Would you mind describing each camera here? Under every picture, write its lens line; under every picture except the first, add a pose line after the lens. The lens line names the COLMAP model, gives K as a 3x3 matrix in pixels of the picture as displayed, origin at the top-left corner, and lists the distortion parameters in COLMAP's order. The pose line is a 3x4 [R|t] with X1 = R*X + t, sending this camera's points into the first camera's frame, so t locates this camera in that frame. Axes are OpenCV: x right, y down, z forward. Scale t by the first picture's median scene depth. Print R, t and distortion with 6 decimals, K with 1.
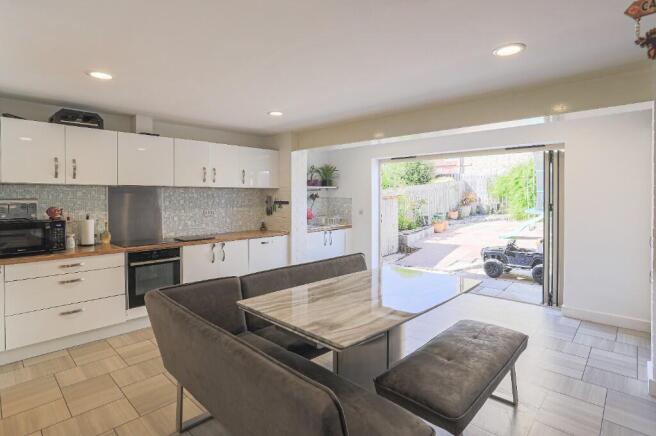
lens RADIAL K [[338.1, 0, 318.7], [0, 338.1, 205.2], [0, 0, 1]] dist [-0.057162, 0.038119]
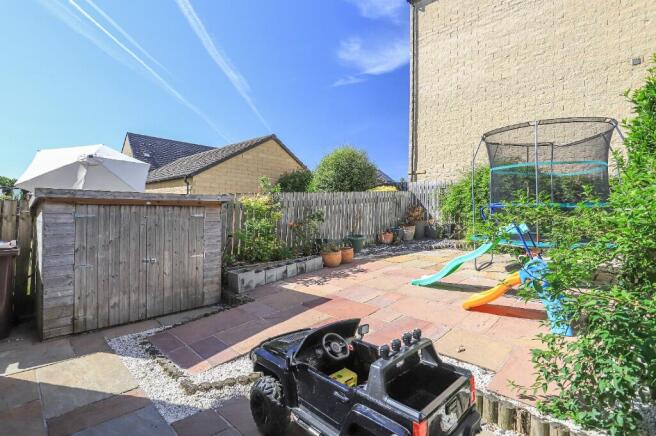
lens RADIAL K [[320.1, 0, 317.7], [0, 320.1, 213.5], [0, 0, 1]] dist [-0.077364, 0.031261]
pose [[0.998974, 0.033670, -0.030283, 0.308488], [-0.034456, 0.999072, -0.025828, 0.000148], [0.029385, 0.026845, 0.999208, 0.365727]]
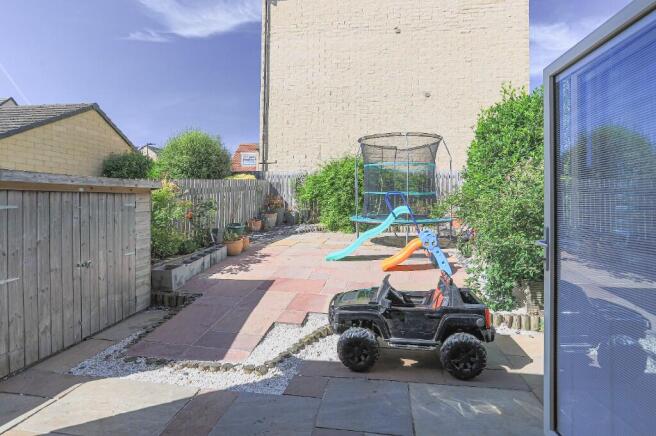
lens RADIAL K [[340.7, 0, 326.1], [0, 340.7, 207.1], [0, 0, 1]] dist [-0.059907, 0.038496]
pose [[0.823221, 0.012491, 0.567583, 0.128199], [0.001100, 0.999721, -0.023598, 0.007778], [-0.567720, 0.020051, 0.822978, 0.354648]]
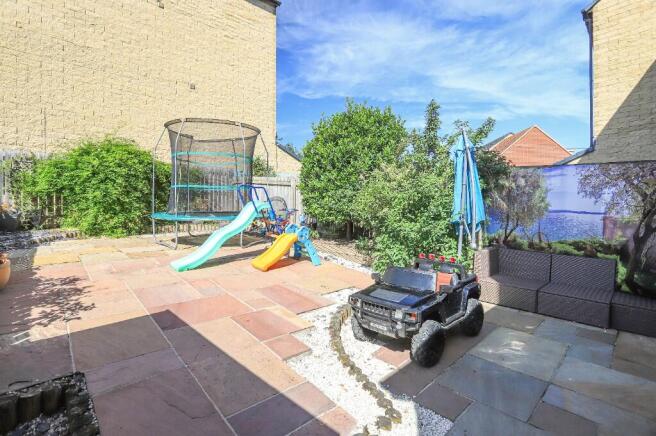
lens RADIAL K [[320.1, 0, 317.7], [0, 320.1, 213.5], [0, 0, 1]] dist [-0.077364, 0.031261]
pose [[0.047963, -0.012721, 0.998768, 0.068770], [0.028537, 0.999528, 0.011360, 0.010190], [-0.998441, 0.027957, 0.048303, 0.596827]]
